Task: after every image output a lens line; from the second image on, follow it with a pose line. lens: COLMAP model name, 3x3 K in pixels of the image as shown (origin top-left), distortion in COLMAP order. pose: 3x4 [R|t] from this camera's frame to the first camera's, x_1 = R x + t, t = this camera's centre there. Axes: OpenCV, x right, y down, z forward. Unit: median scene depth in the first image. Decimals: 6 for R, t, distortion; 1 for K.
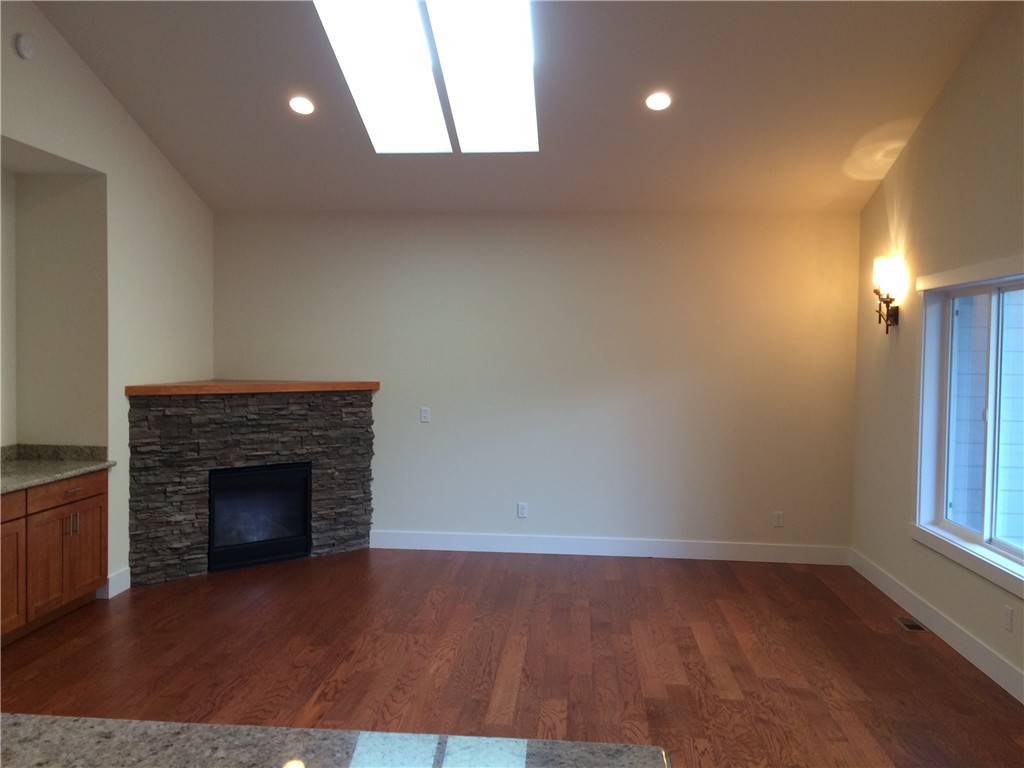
lens RADIAL K [[884.2, 0, 515.7], [0, 884.2, 378.1], [0, 0, 1]] dist [0.072139, -0.095663]
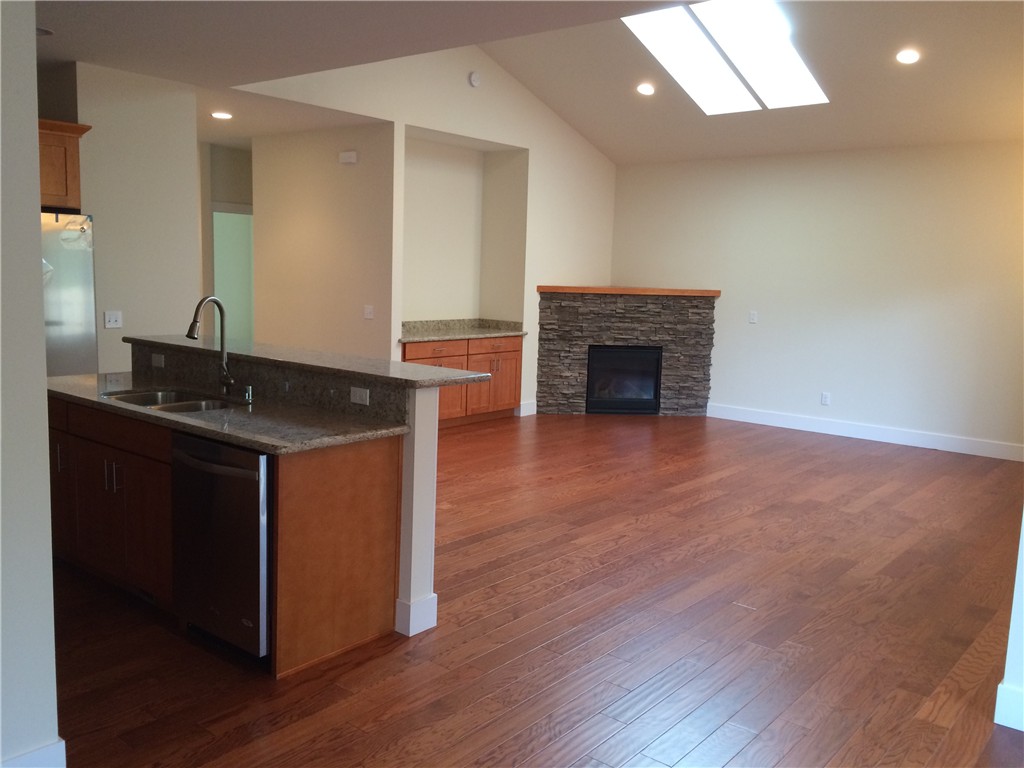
lens RADIAL K [[884.2, 0, 505.6], [0, 884.2, 383.5], [0, 0, 1]] dist [0.072139, -0.095663]
pose [[0.815402, 0.085997, -0.572472, 0.408165], [-0.039001, 0.994818, 0.093891, 0.035234], [0.577580, -0.054232, 0.814531, -0.297408]]
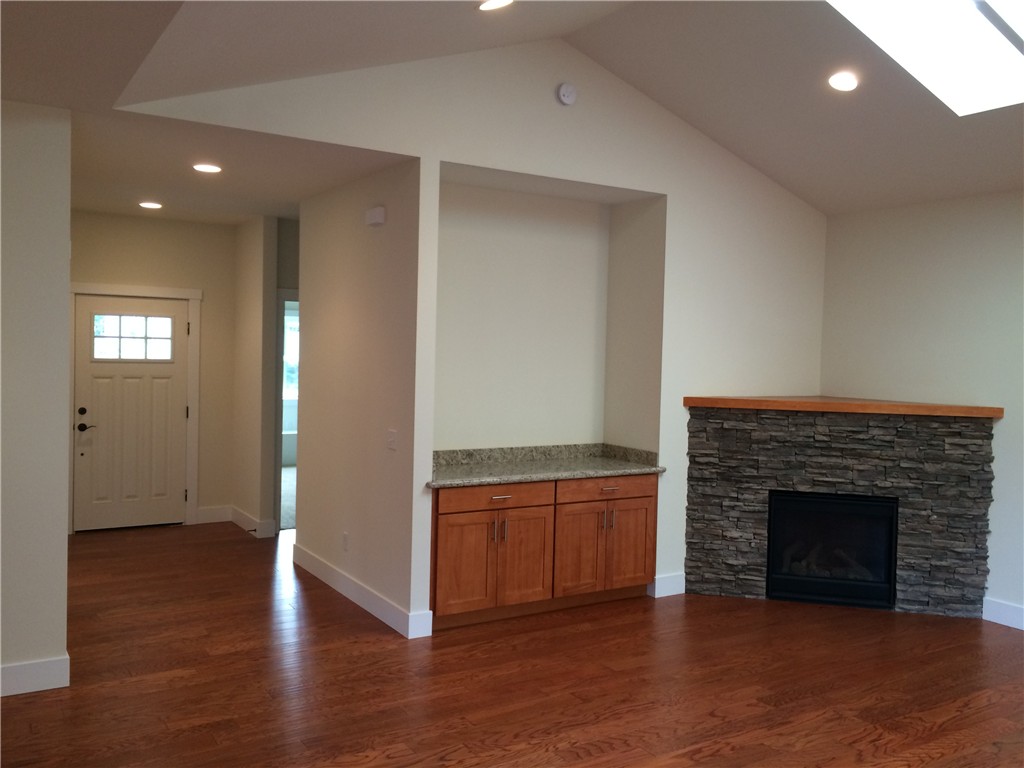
lens RADIAL K [[884.2, 0, 503.9], [0, 884.2, 379.6], [0, 0, 1]] dist [0.072139, -0.095663]
pose [[0.588174, 0.027733, -0.808259, 0.260322], [-0.043406, 0.999054, 0.002693, -0.004330], [0.807569, 0.033500, 0.588821, 0.218235]]
